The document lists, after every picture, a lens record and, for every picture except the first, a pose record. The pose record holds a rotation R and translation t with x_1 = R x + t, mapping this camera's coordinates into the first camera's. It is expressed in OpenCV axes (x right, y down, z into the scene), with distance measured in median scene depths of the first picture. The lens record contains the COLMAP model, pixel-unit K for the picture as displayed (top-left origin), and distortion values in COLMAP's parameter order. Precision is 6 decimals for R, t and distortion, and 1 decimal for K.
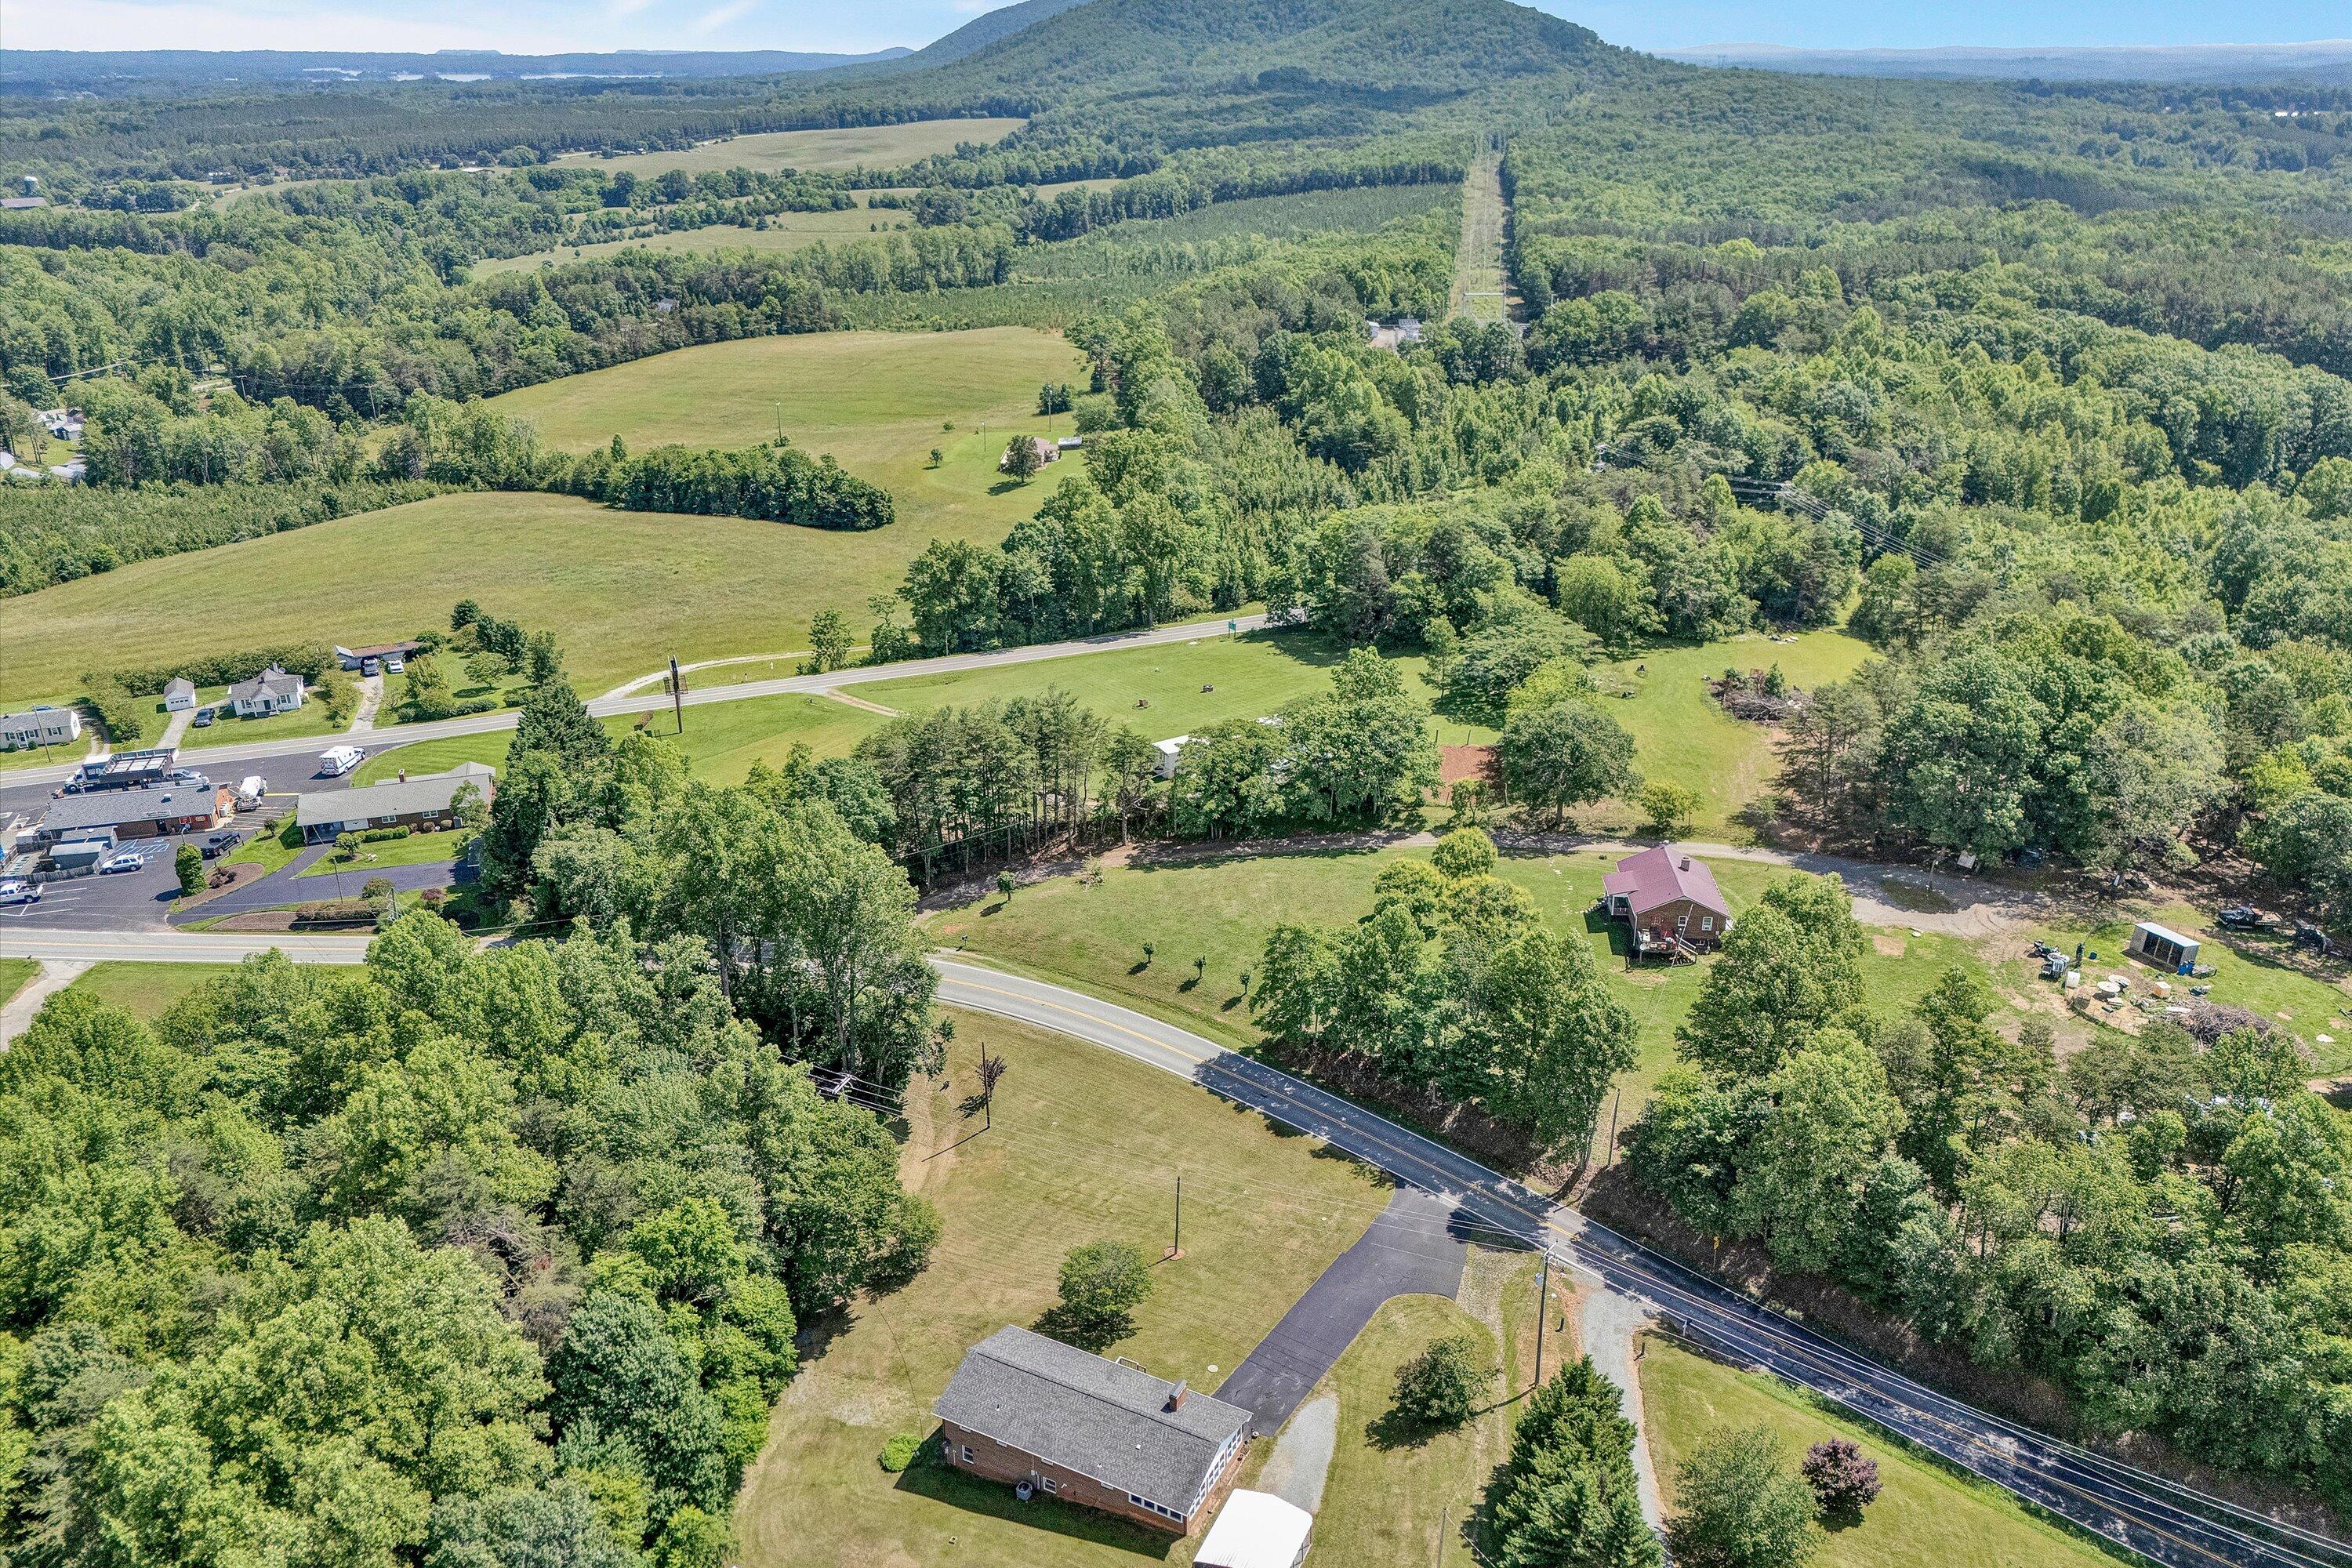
lens RADIAL K [[1752.7, 0, 1176.0], [0, 1752.7, 784.0], [0, 0, 1]] dist [0.056231, -0.050014]
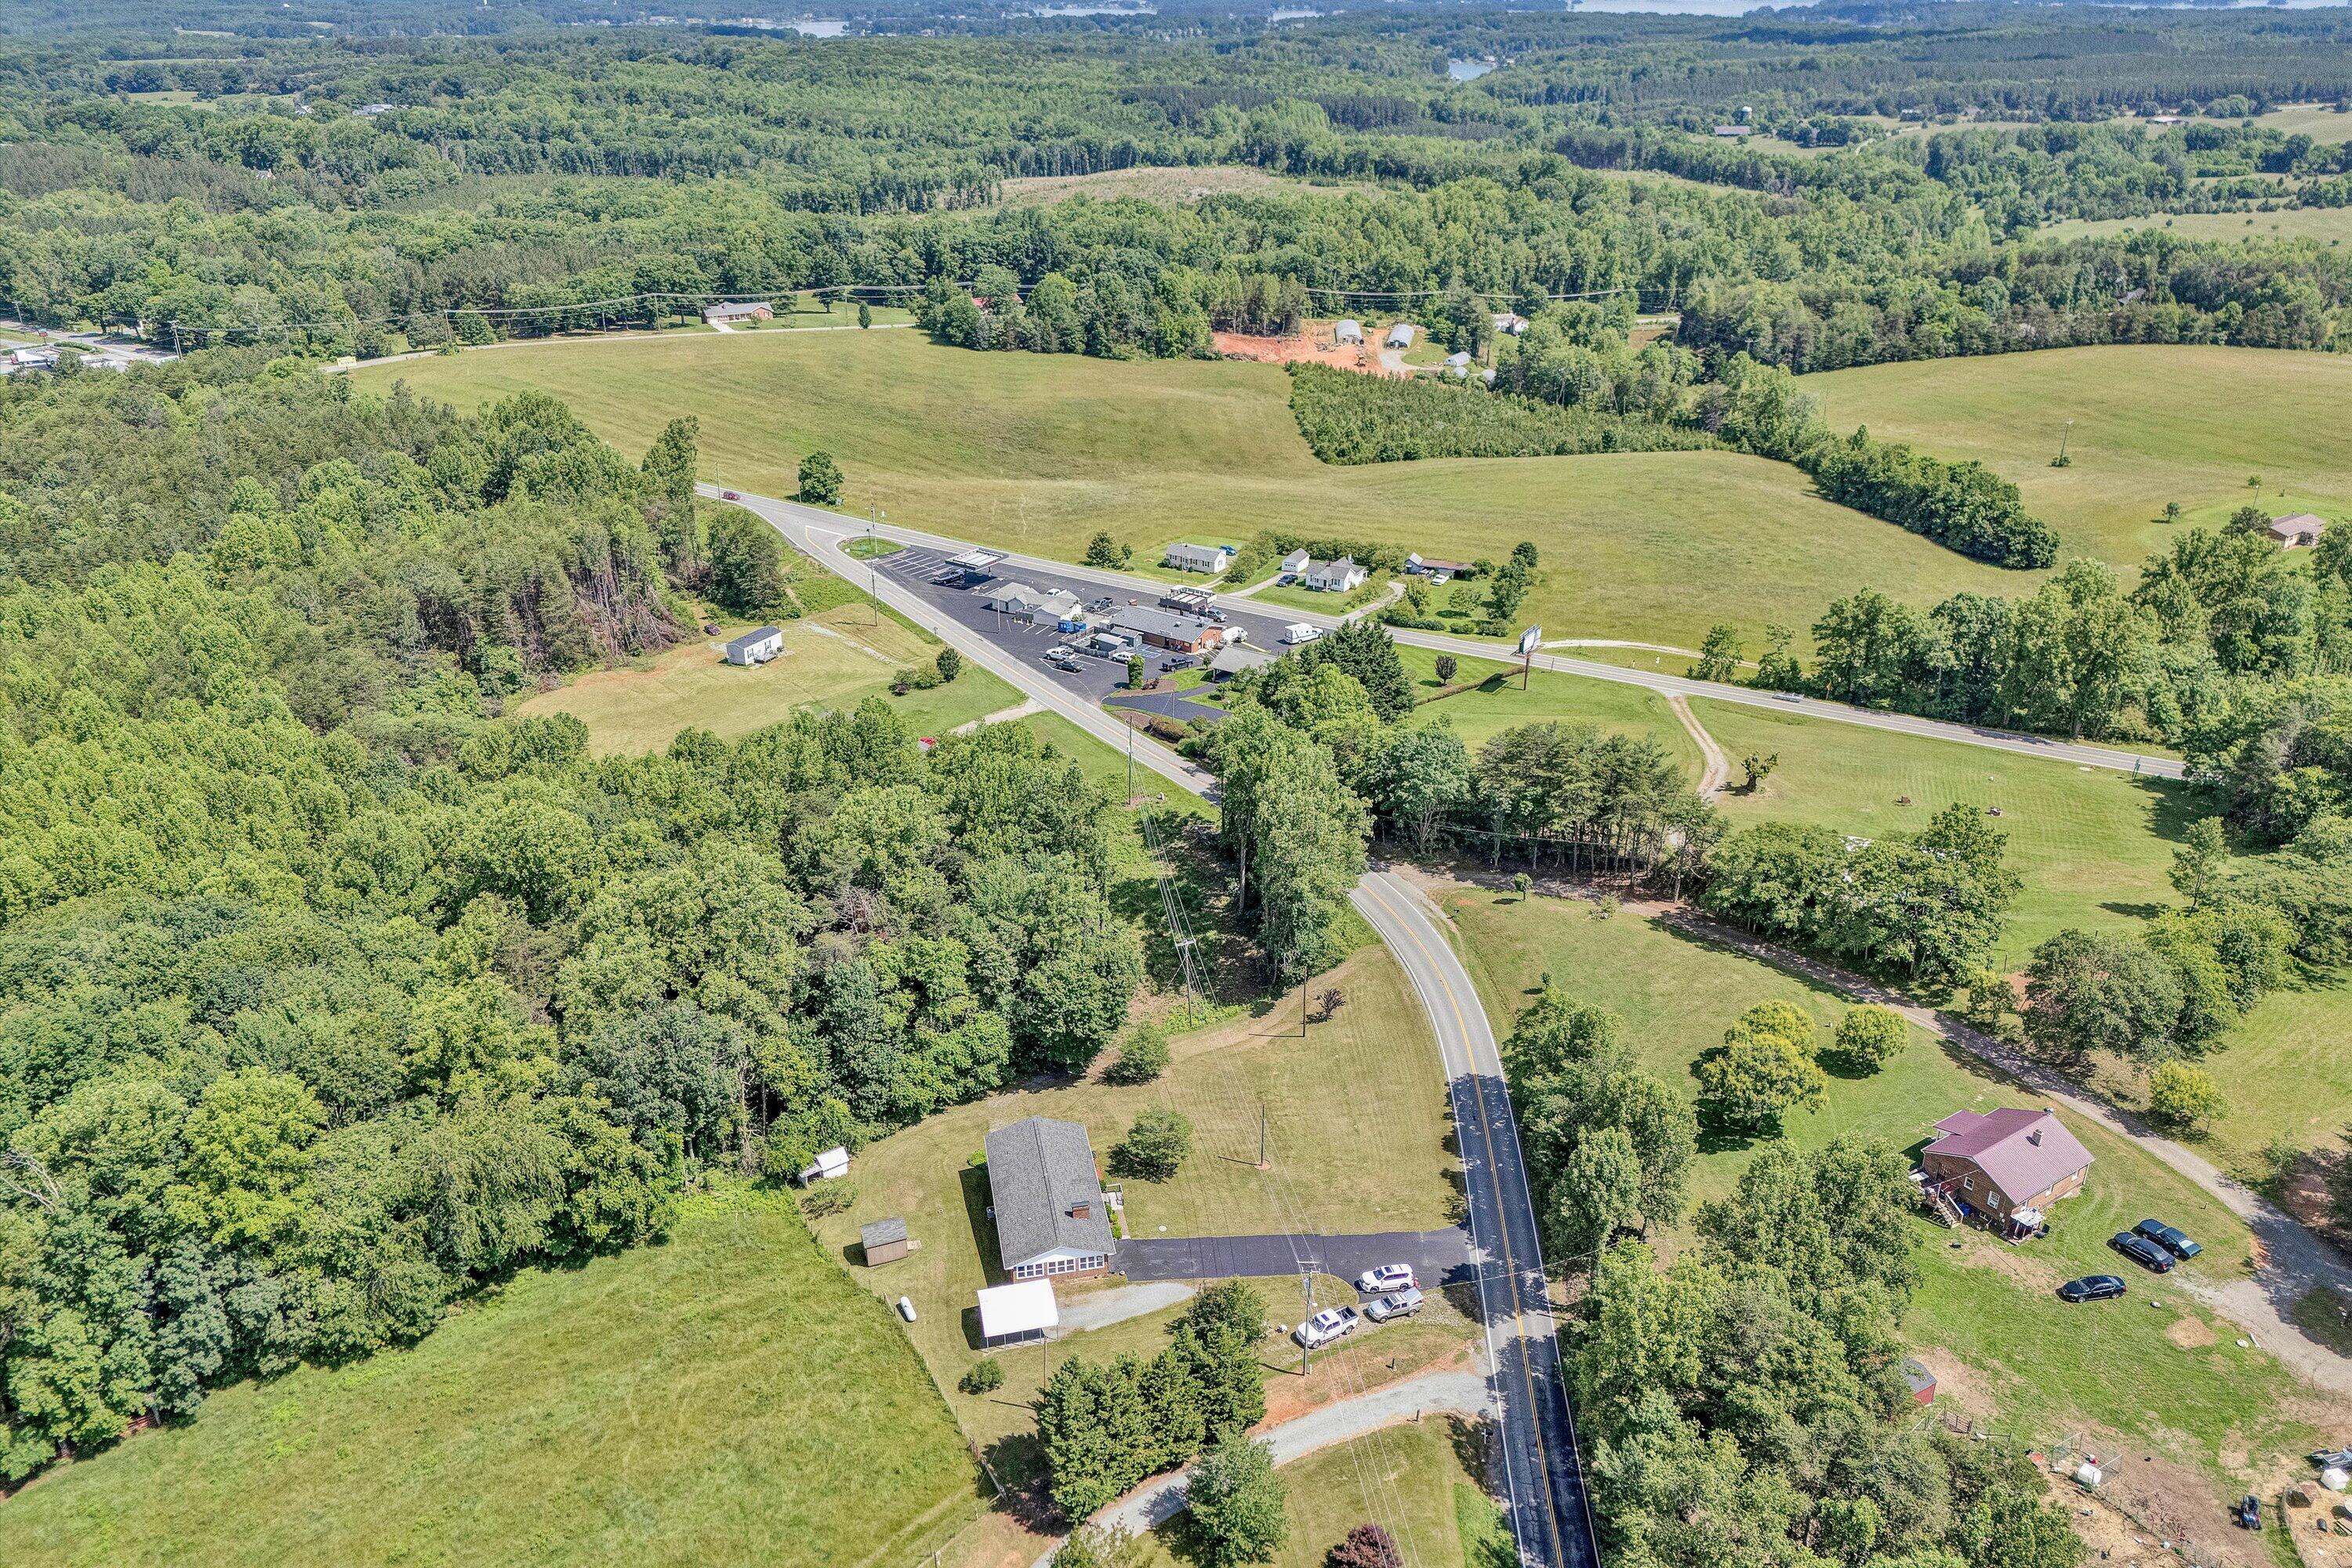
lens RADIAL K [[1752.7, 0, 1176.0], [0, 1752.7, 784.0], [0, 0, 1]] dist [0.056231, -0.050014]
pose [[0.620141, 0.331390, -0.711060, 0.255630], [-0.303361, 0.937186, 0.172205, -0.061213], [0.723462, 0.108917, 0.681718, 0.027943]]
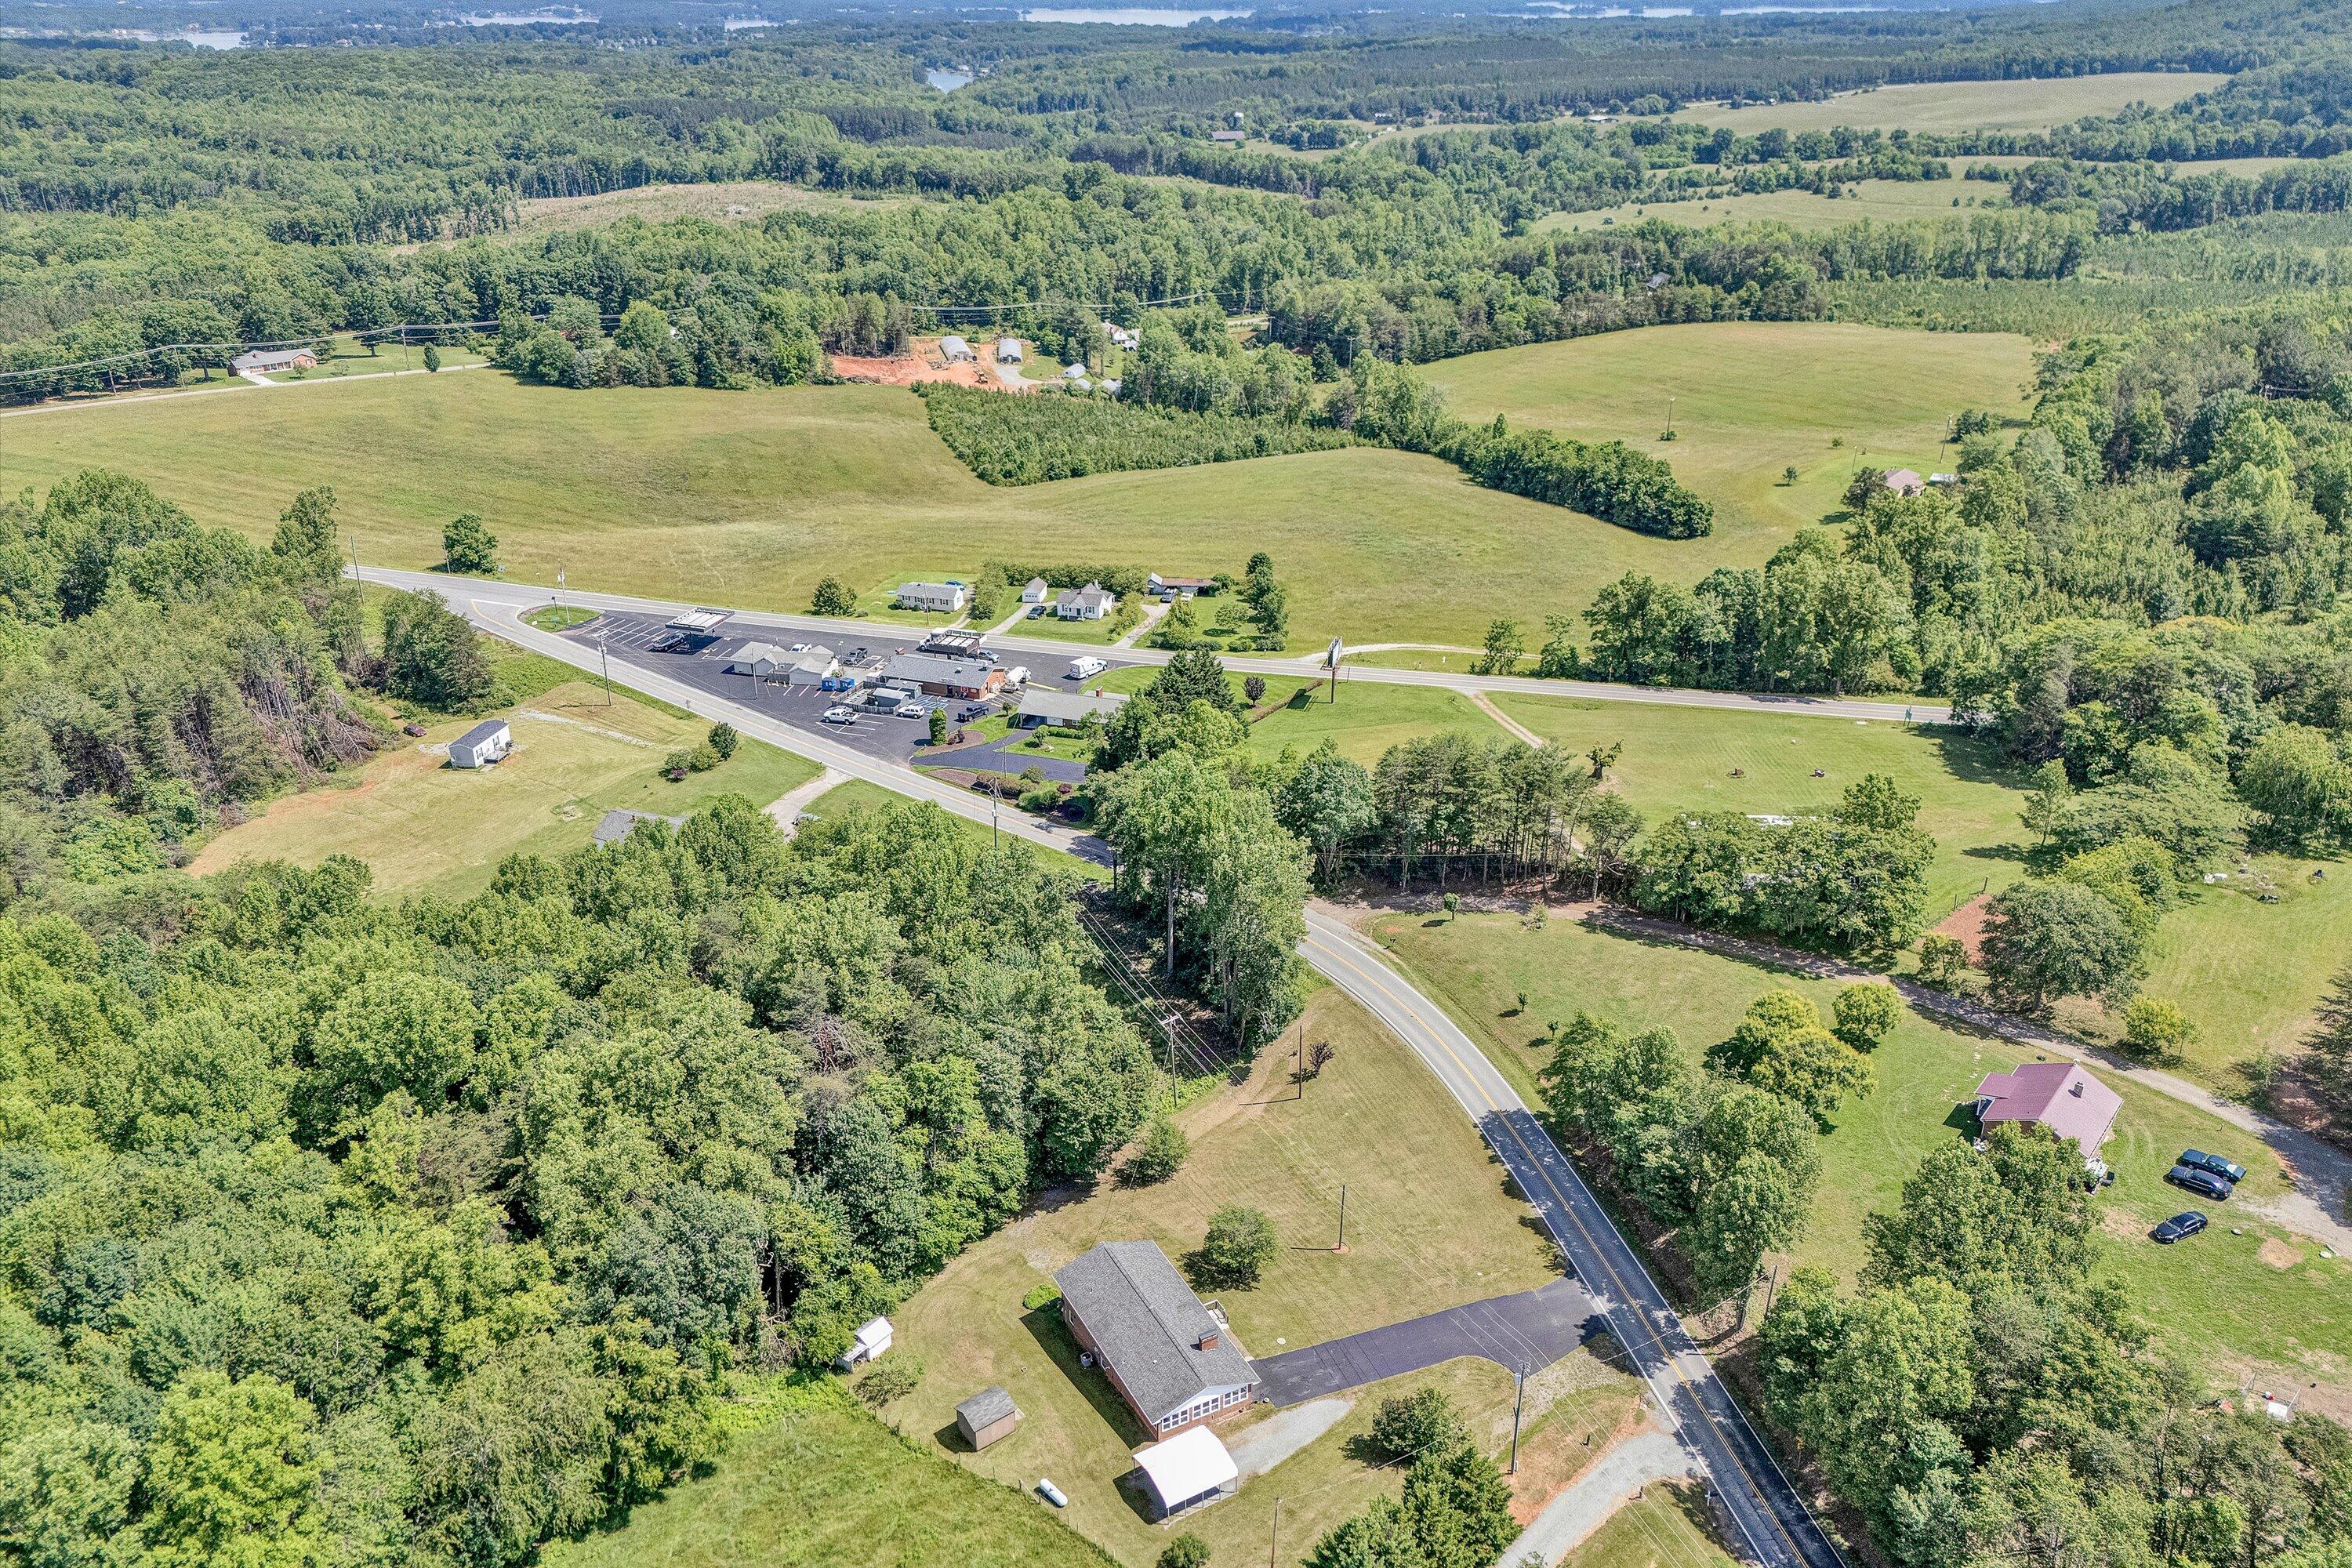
lens RADIAL K [[1752.7, 0, 1176.0], [0, 1752.7, 784.0], [0, 0, 1]] dist [0.056231, -0.050014]
pose [[0.817584, 0.241645, -0.522651, 0.150647], [-0.223741, 0.969676, 0.098325, -0.040928], [0.530562, 0.036549, 0.846858, -0.017878]]
